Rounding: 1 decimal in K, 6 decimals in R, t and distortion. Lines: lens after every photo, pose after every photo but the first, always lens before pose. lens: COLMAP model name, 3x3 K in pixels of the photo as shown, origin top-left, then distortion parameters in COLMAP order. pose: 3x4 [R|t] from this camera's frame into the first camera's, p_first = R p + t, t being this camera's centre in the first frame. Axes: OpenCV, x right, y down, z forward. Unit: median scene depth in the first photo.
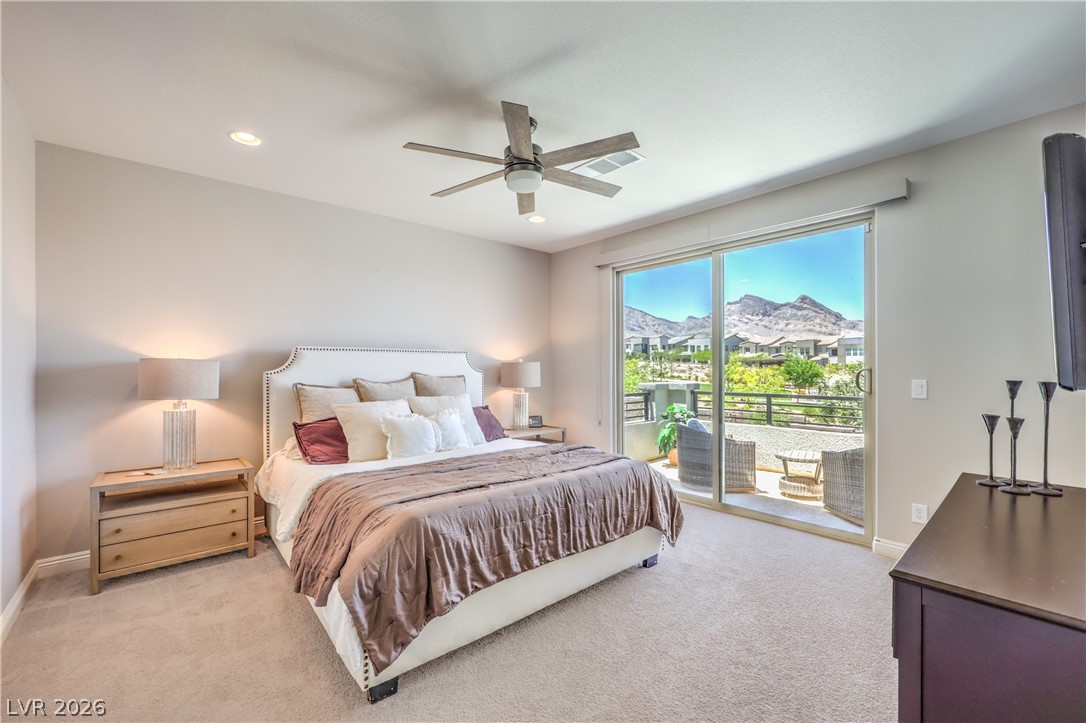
lens RADIAL K [[453.7, 0, 543.3], [0, 453.7, 358.7], [0, 0, 1]] dist [0.000800, -0.000335]
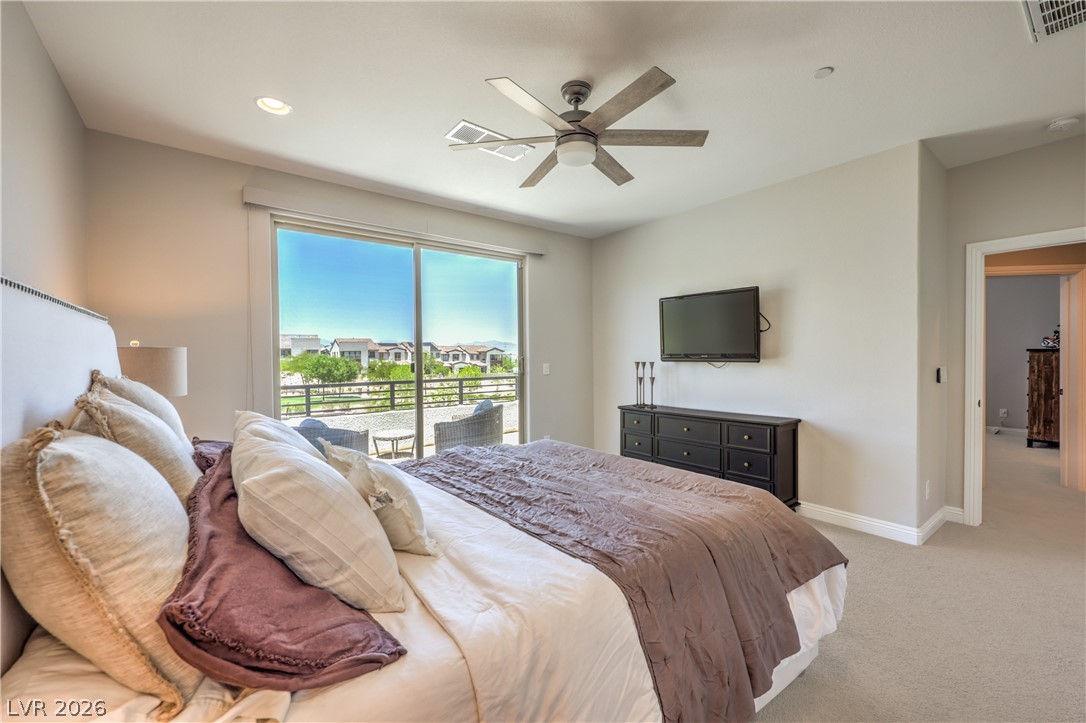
lens RADIAL K [[453.7, 0, 542.9], [0, 453.7, 363.1], [0, 0, 1]] dist [0.000800, -0.000335]
pose [[0.067602, -0.003224, 0.997707, -0.666067], [-0.017706, 0.999833, 0.004431, 0.026063], [-0.997555, -0.017965, 0.067534, 0.671940]]
